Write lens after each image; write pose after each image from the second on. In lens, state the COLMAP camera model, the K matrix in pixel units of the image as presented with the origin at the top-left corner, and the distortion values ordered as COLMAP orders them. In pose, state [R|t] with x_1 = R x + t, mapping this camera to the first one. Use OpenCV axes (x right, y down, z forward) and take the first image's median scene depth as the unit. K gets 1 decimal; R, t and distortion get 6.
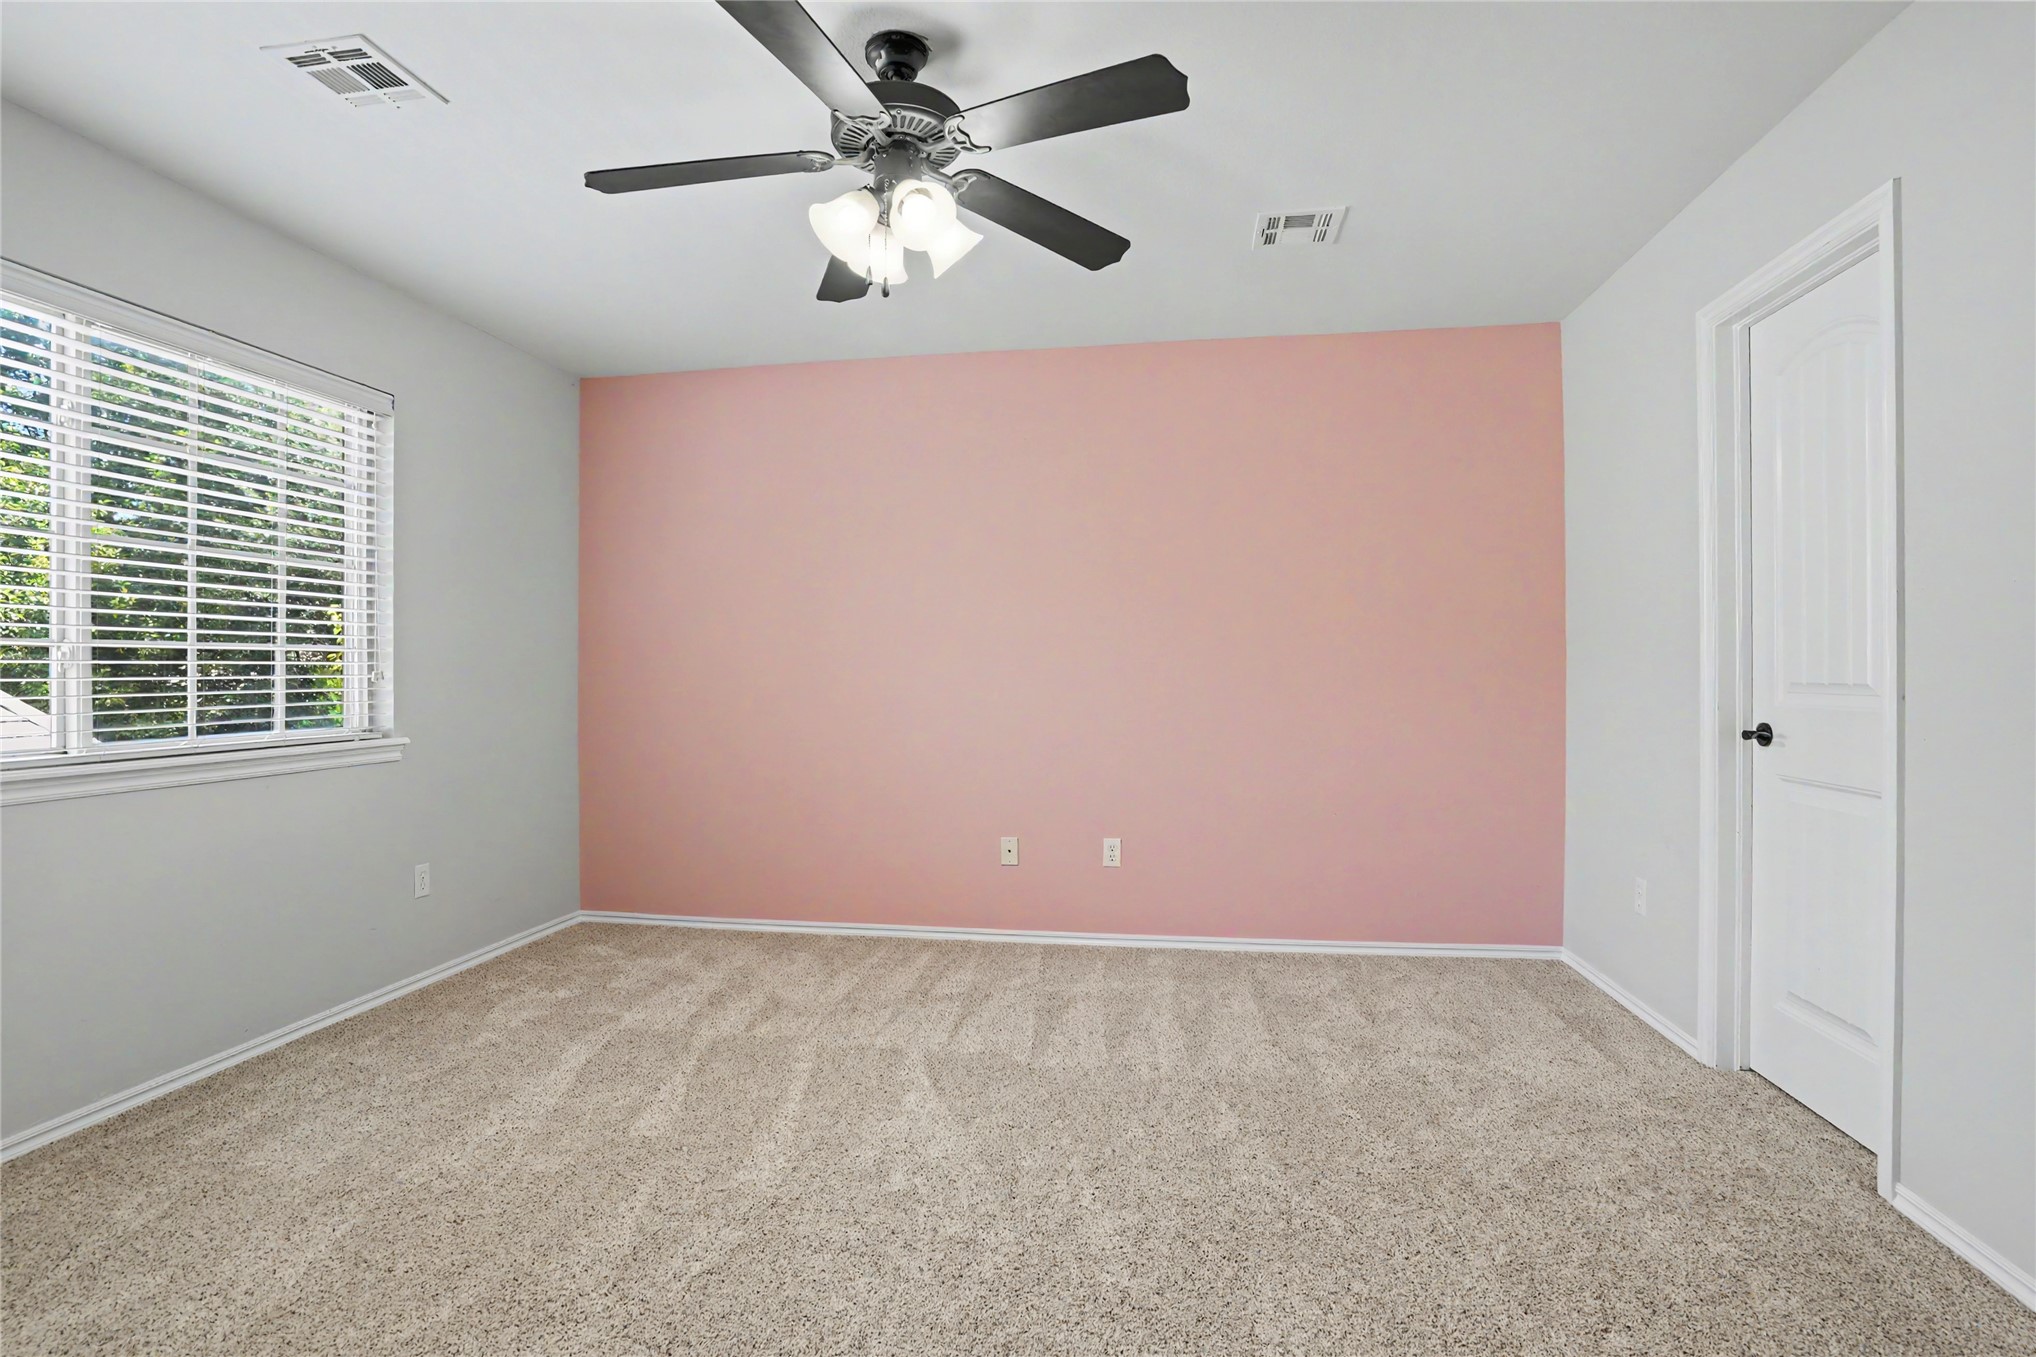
lens RADIAL K [[970.2, 0, 1022.5], [0, 970.2, 676.6], [0, 0, 1]] dist [-0.062154, 0.025015]
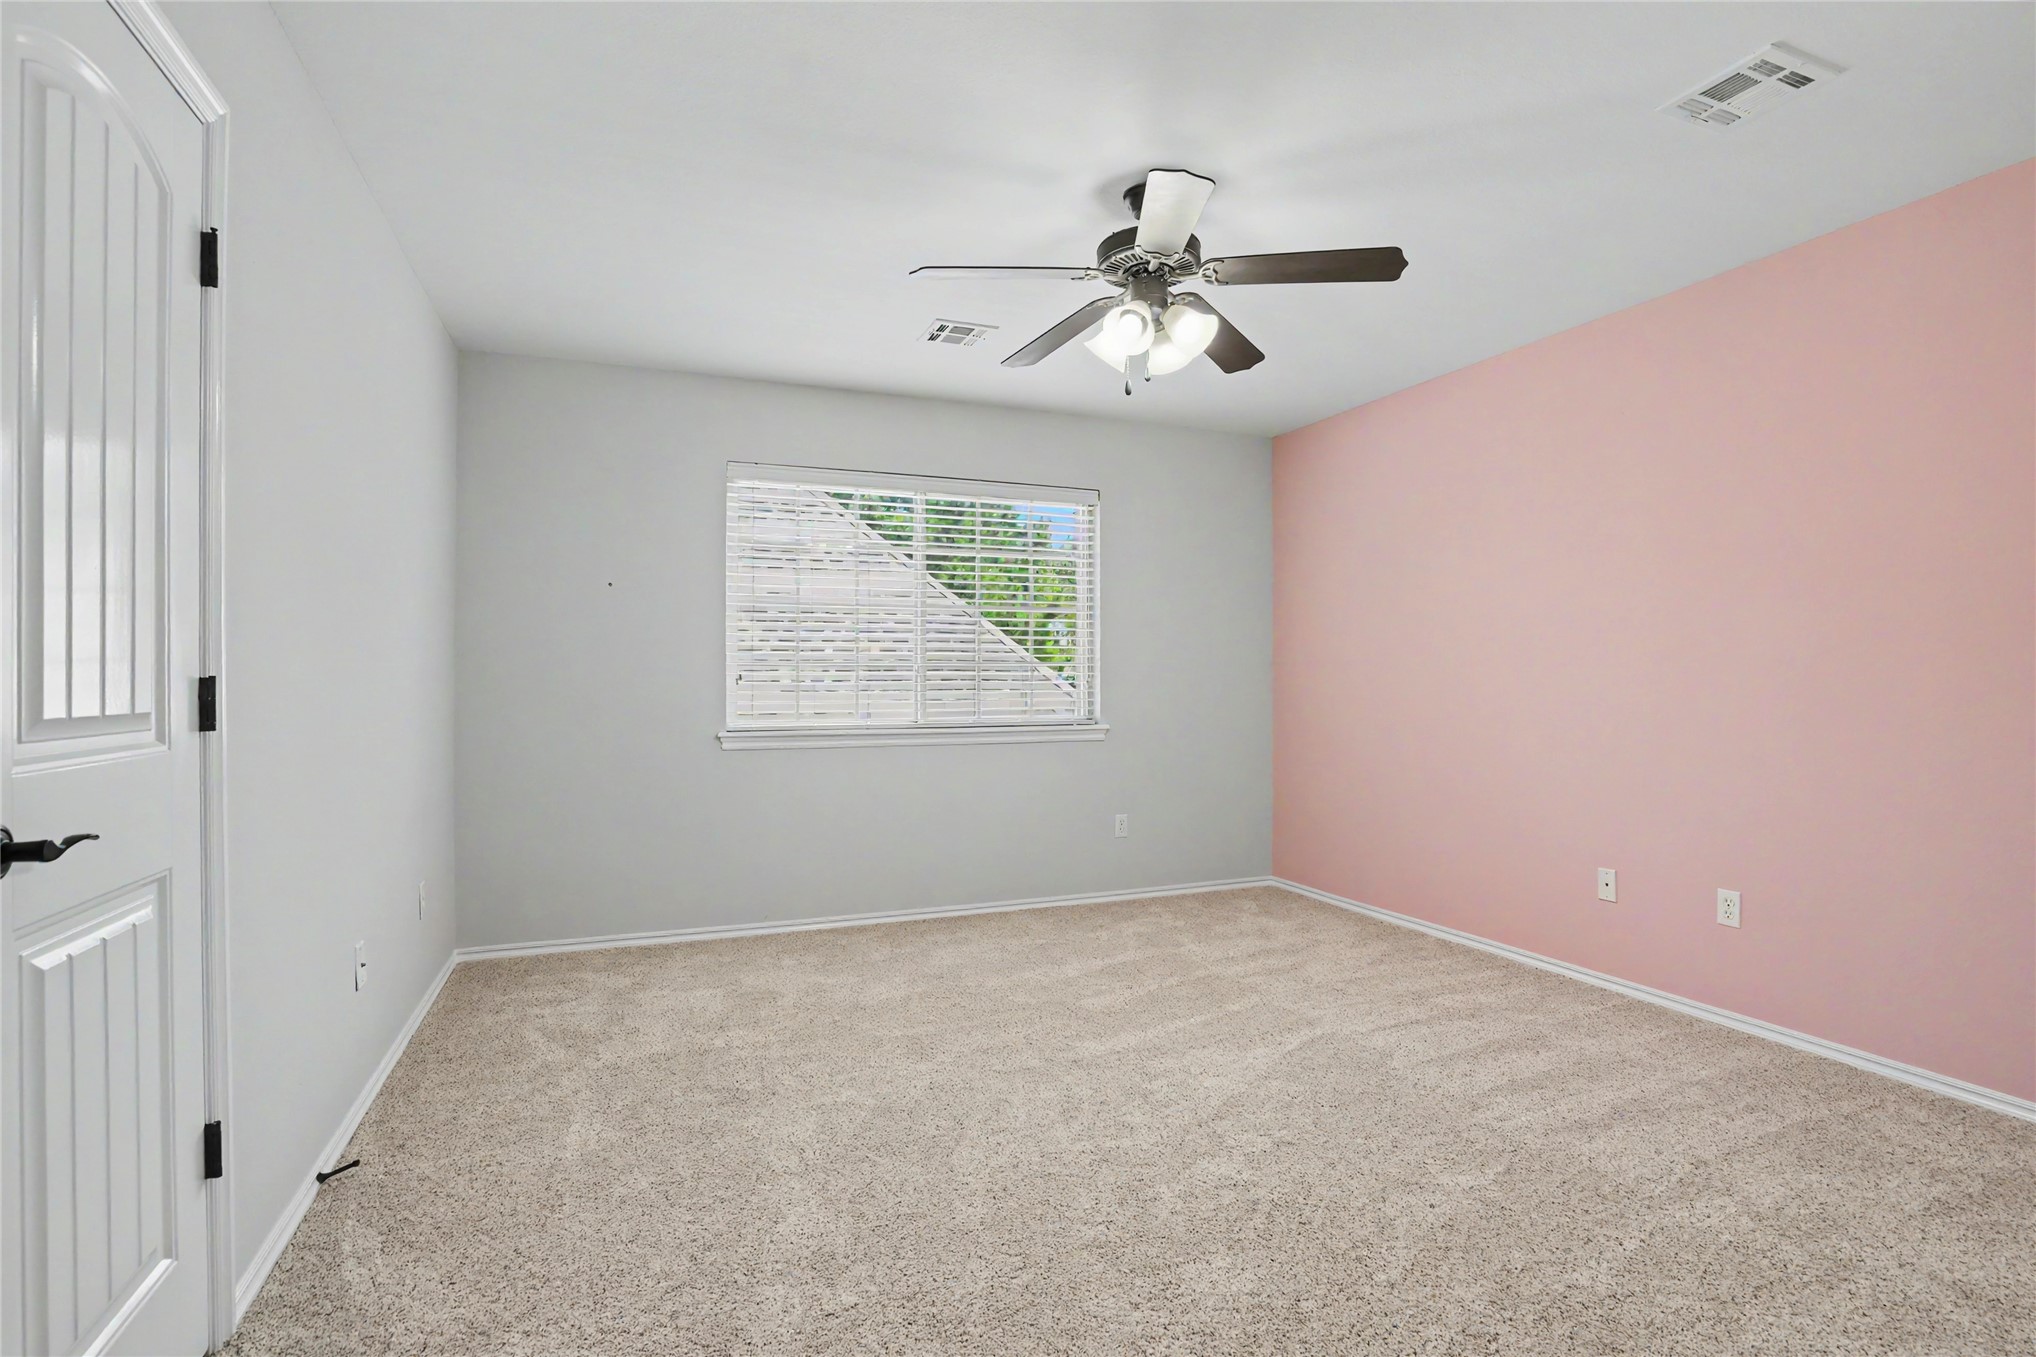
lens RADIAL K [[970.2, 0, 1022.5], [0, 970.2, 676.6], [0, 0, 1]] dist [-0.062154, 0.025015]
pose [[0.516105, -0.000226, -0.856525, 0.592904], [-0.005757, 0.999976, -0.003733, -0.003263], [0.856506, 0.006857, 0.516092, 0.130627]]
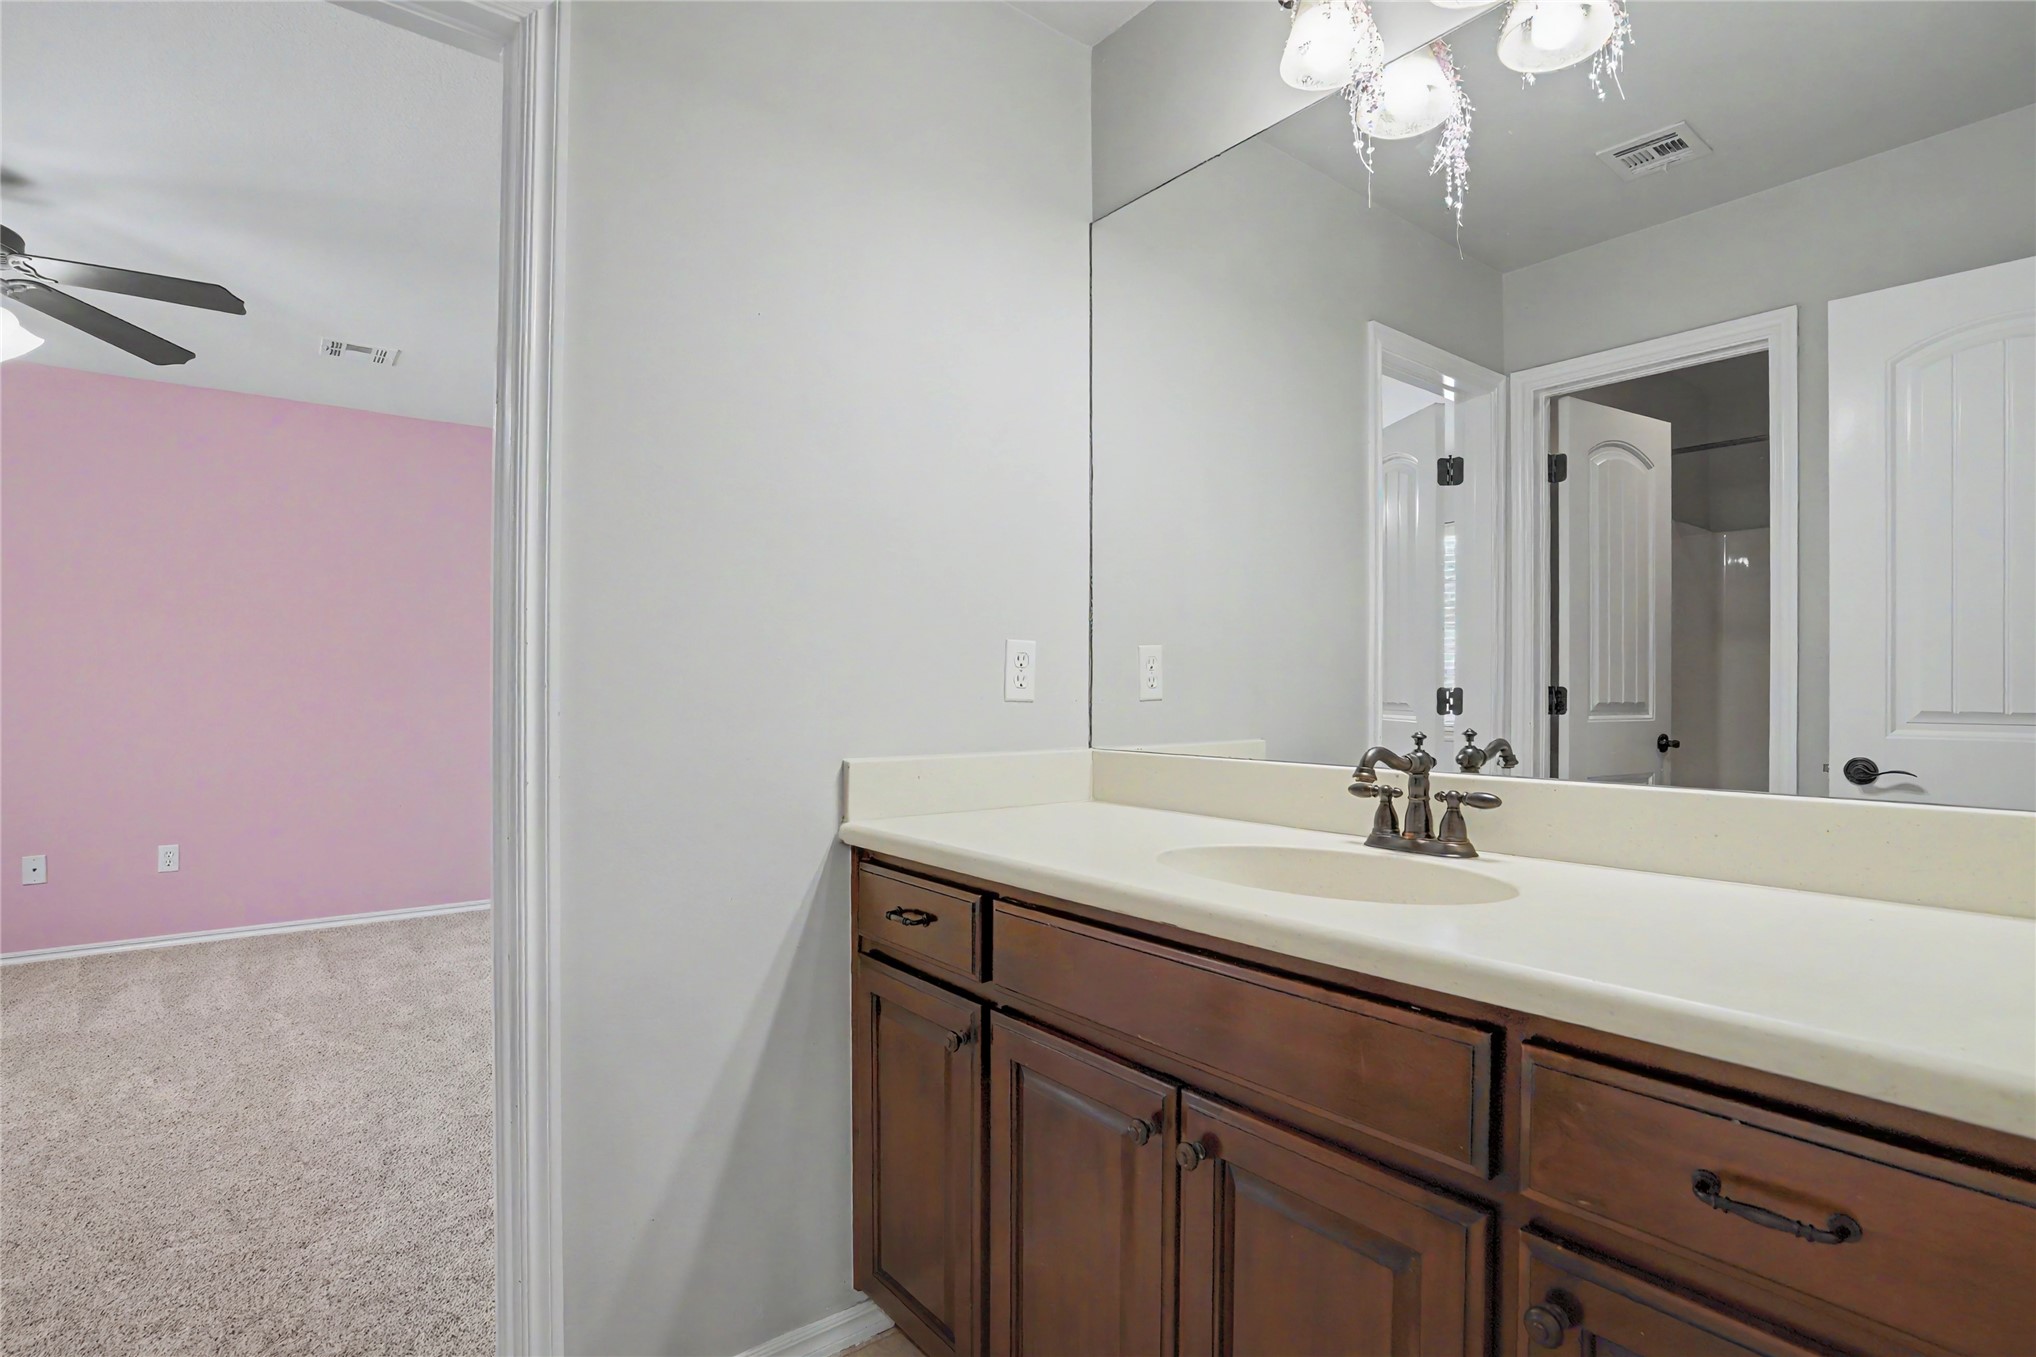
lens RADIAL K [[990.7, 0, 1018.0], [0, 990.7, 678.5], [0, 0, 1]] dist [-0.064342, 0.026535]
pose [[0.681008, 0.009257, 0.732217, -0.057348], [0.002887, 0.999878, -0.015326, 0.002039], [-0.732270, 0.012551, 0.680899, -0.536968]]
